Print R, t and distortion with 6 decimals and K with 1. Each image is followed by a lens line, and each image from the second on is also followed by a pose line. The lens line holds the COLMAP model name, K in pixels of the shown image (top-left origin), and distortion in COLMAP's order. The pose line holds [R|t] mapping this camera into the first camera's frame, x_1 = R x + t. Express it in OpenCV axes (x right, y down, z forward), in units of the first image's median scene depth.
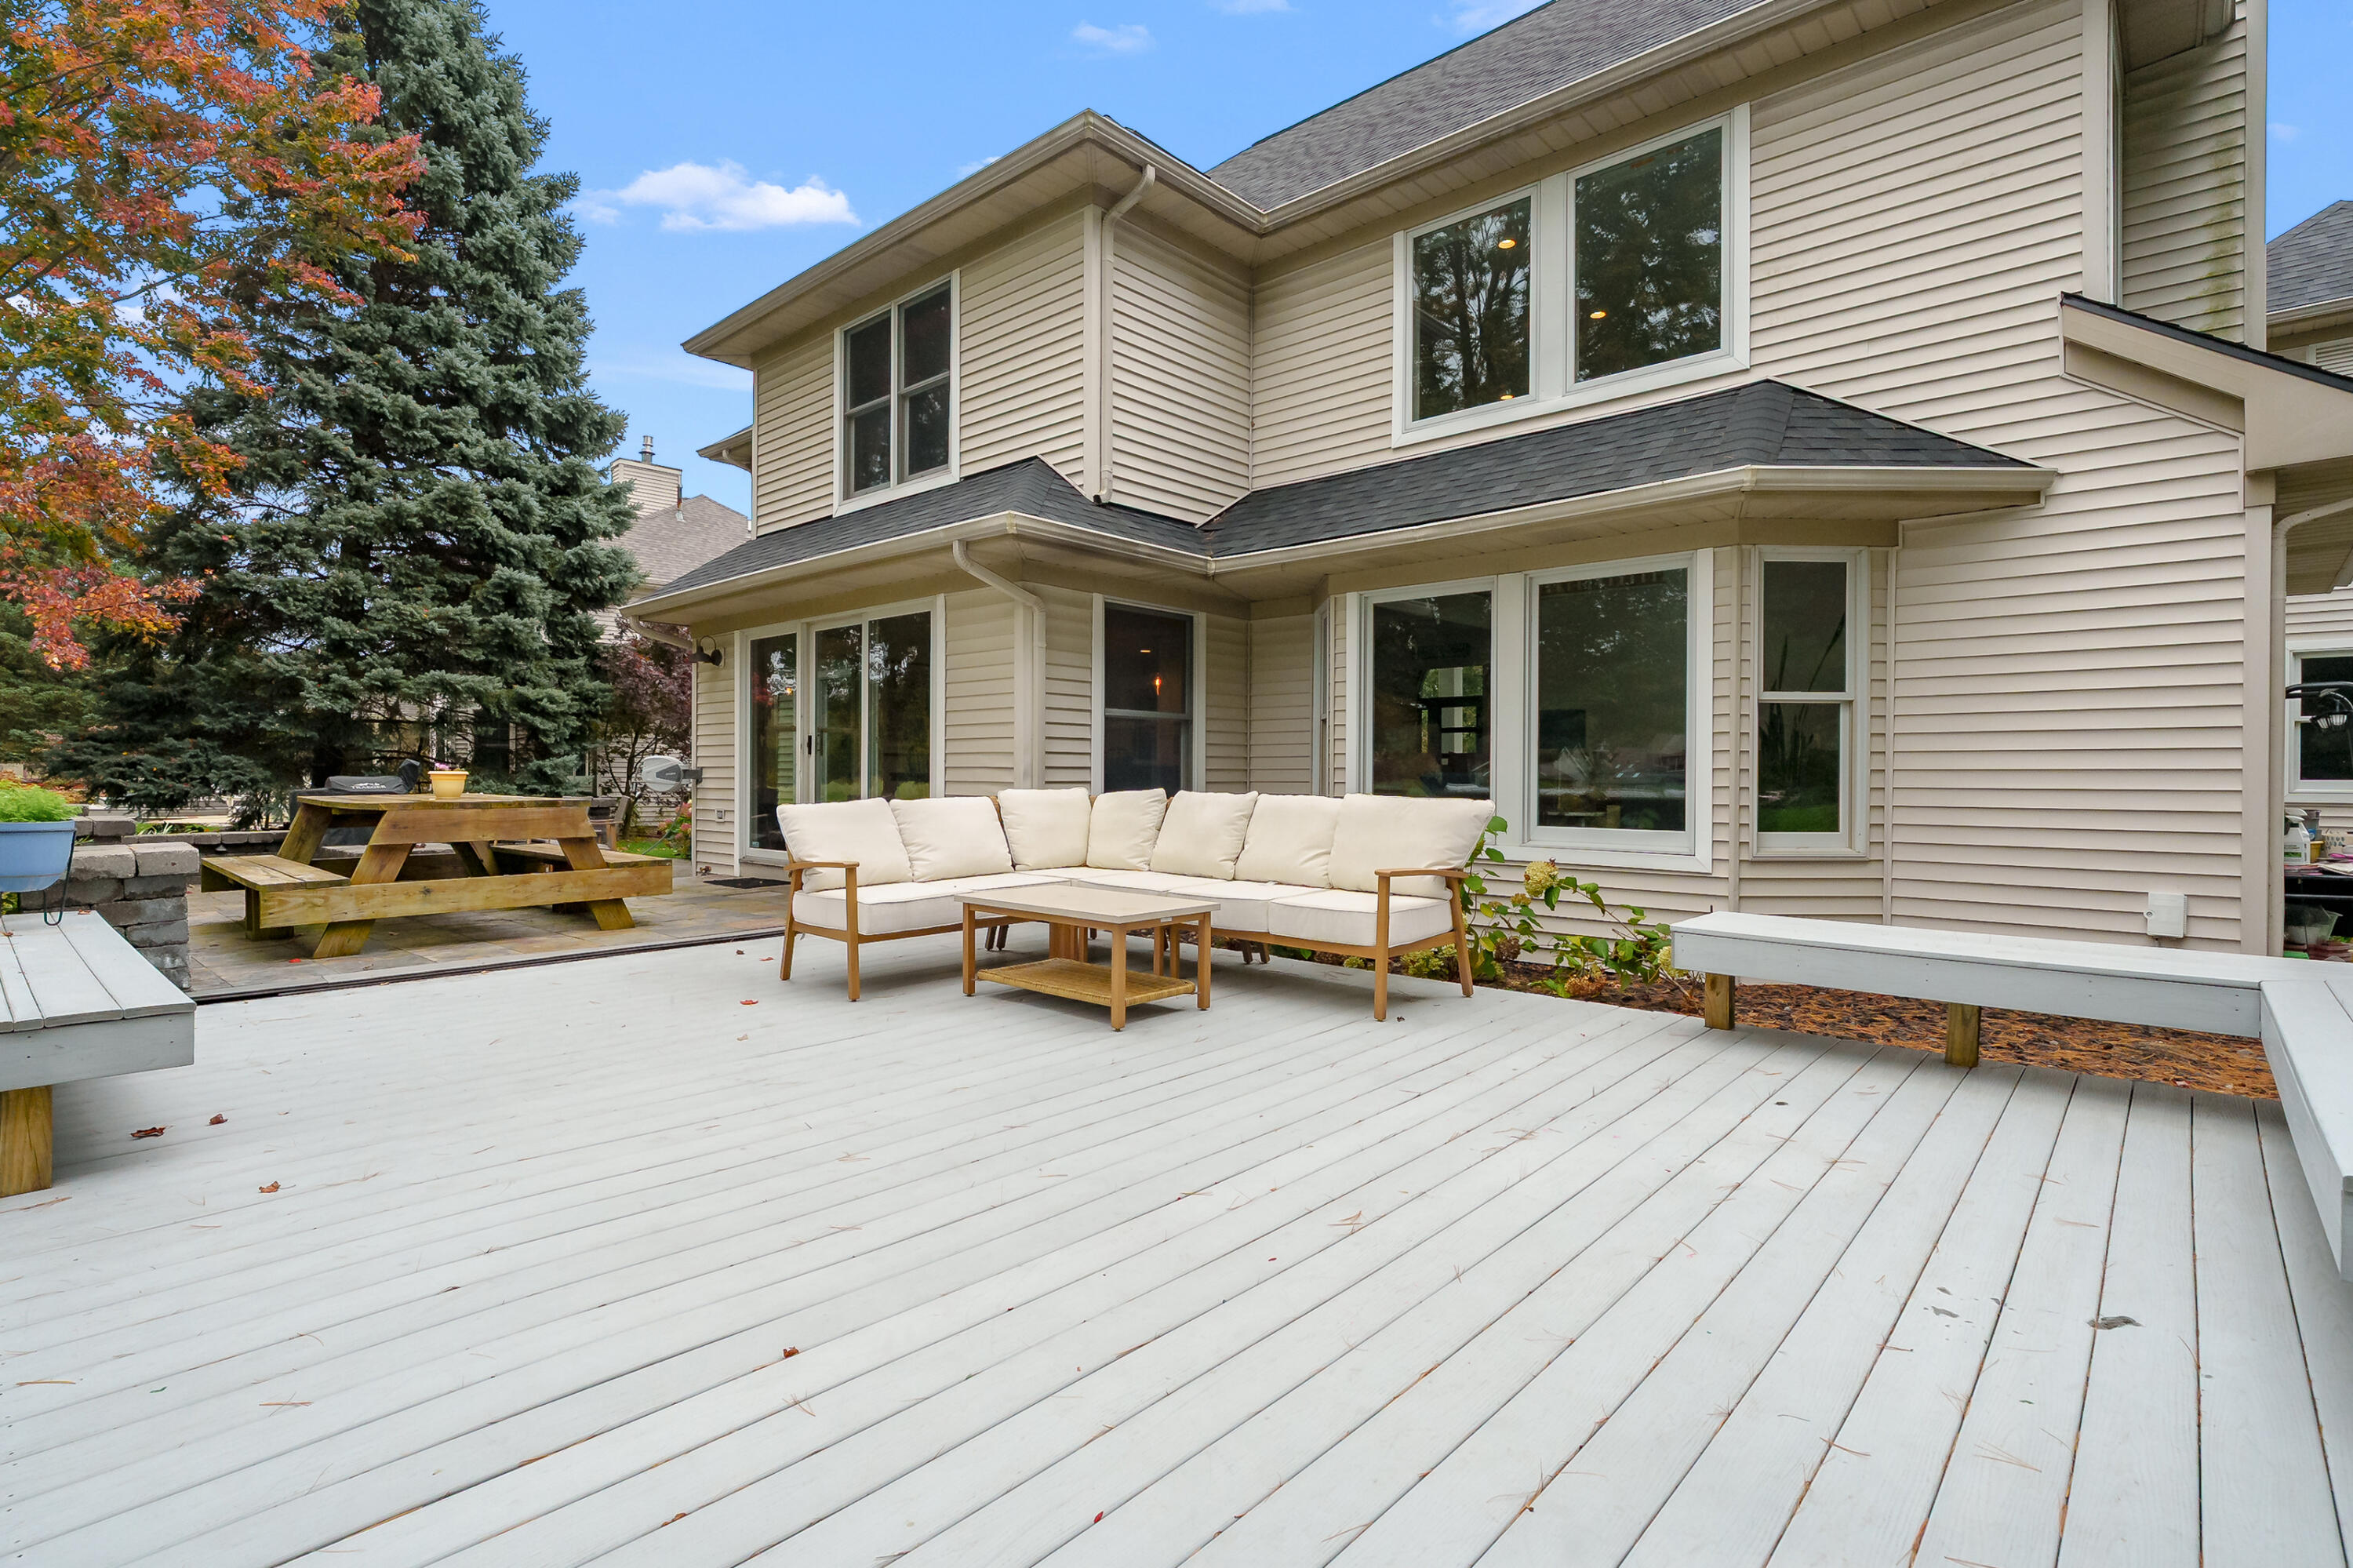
lens RADIAL K [[1120.4, 0, 1170.9], [0, 1120.4, 772.4], [0, 0, 1]] dist [-0.002519, -0.000389]
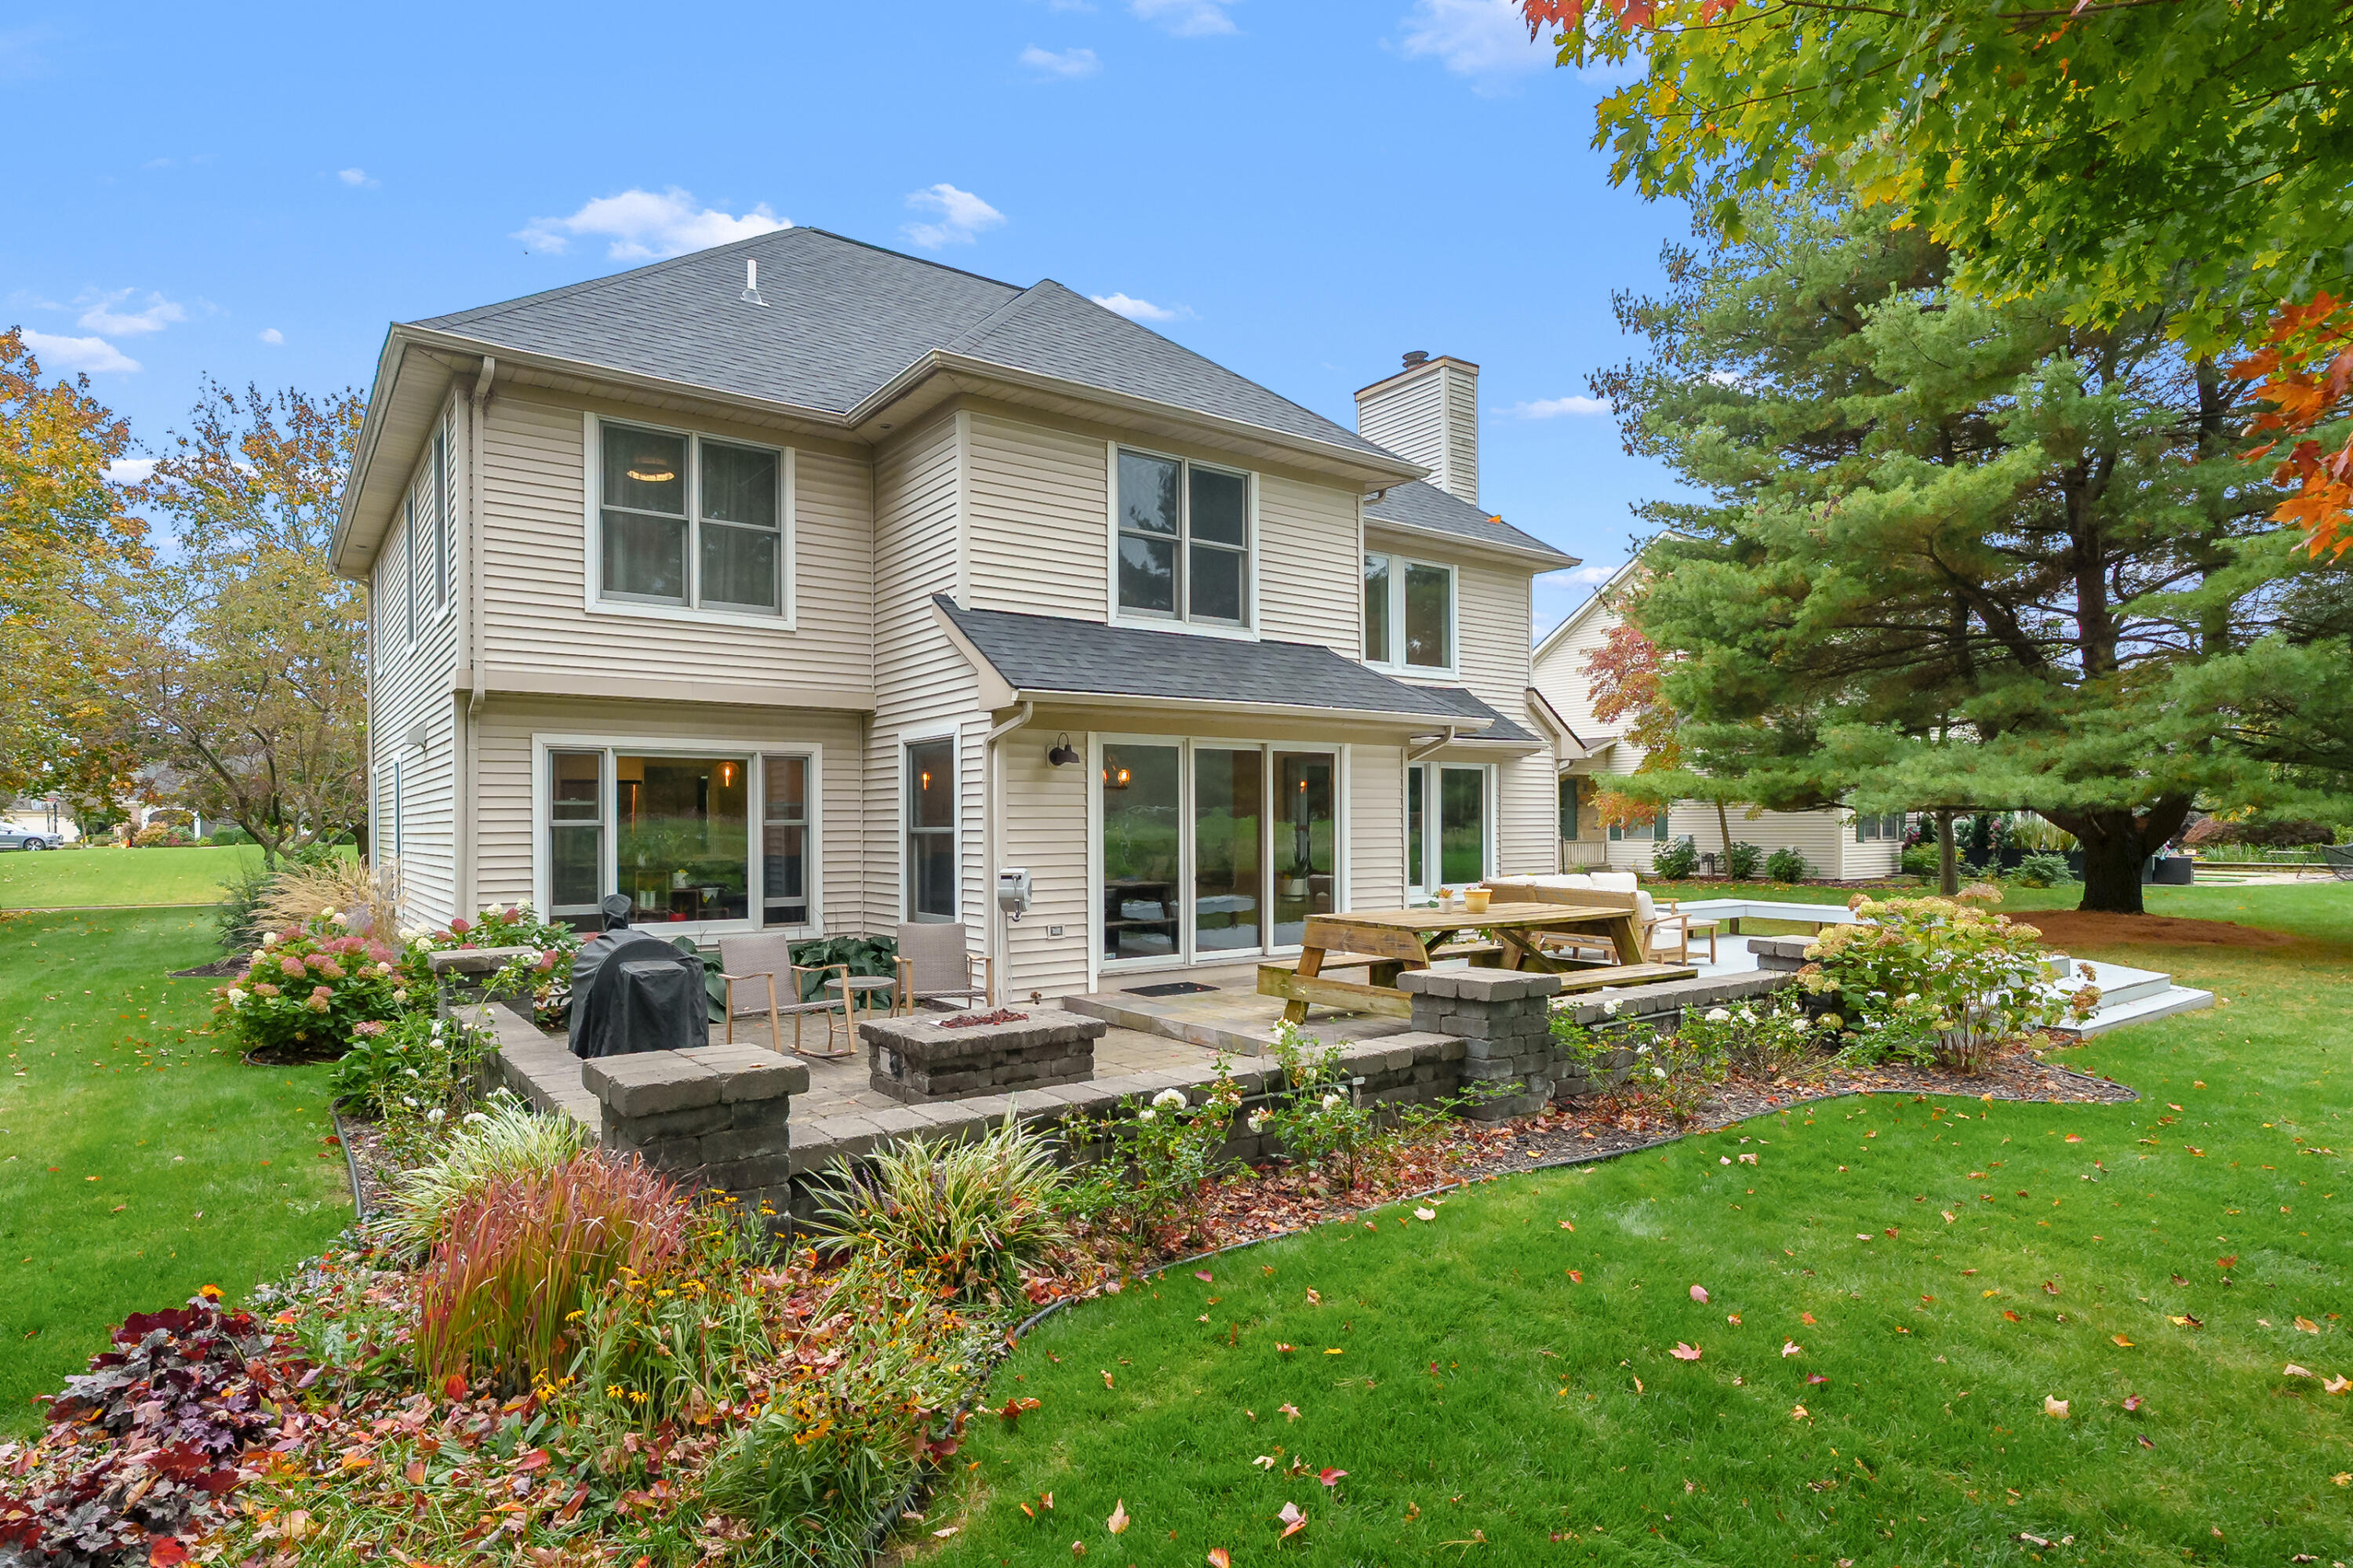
lens RADIAL K [[1201.9, 0, 1095.8], [0, 1201.9, 824.8], [0, 0, 1]] dist [0.000773, 0.000028]
pose [[0.231419, -0.006759, 0.972831, -1.690592], [0.004722, 0.999972, 0.005825, -0.067439], [-0.972843, 0.003245, 0.231444, 0.946460]]
